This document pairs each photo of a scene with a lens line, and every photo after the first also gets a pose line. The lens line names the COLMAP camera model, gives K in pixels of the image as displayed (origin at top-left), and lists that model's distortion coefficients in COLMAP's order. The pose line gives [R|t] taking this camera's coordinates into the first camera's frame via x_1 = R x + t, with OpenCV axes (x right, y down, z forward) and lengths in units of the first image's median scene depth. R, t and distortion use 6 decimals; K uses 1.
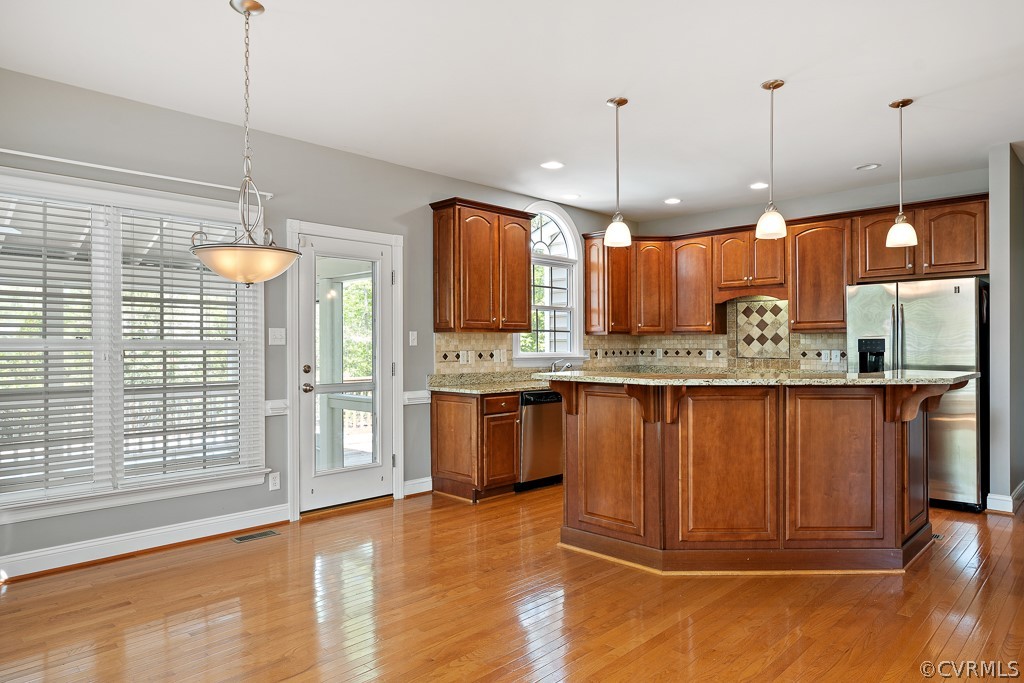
lens RADIAL K [[646.8, 0, 514.4], [0, 646.8, 343.6], [0, 0, 1]] dist [-0.006522, 0.001733]
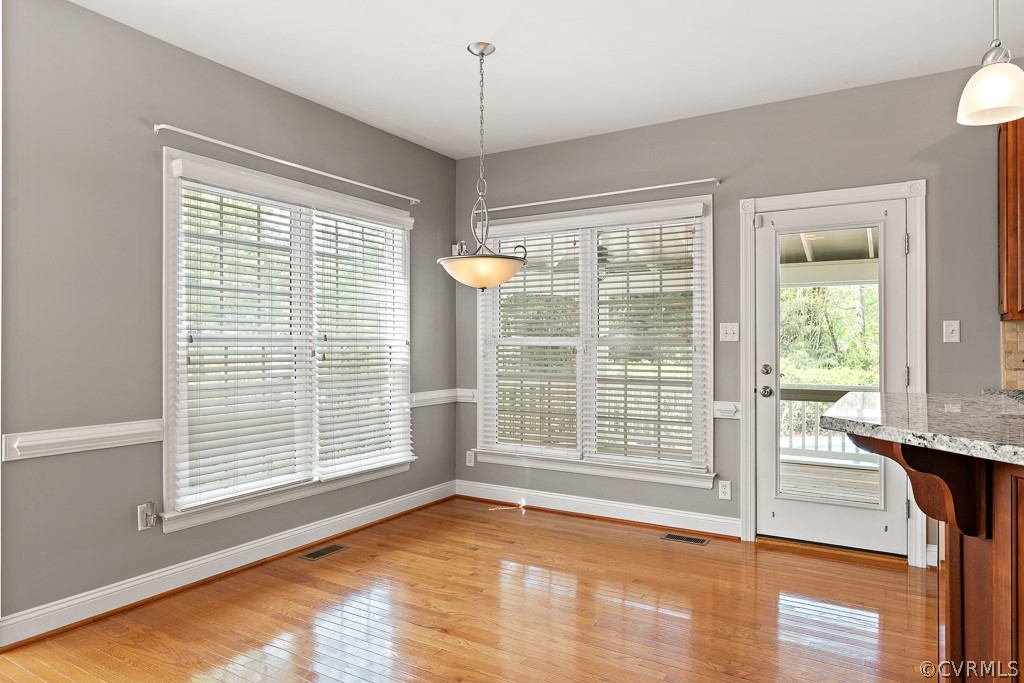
lens RADIAL K [[646.8, 0, 515.1], [0, 646.8, 340.6], [0, 0, 1]] dist [-0.006522, 0.001733]
pose [[0.213851, -0.001774, -0.976865, 0.466580], [0.001392, 0.999998, -0.001511, 0.002087], [0.976865, -0.001037, 0.213853, 0.518251]]
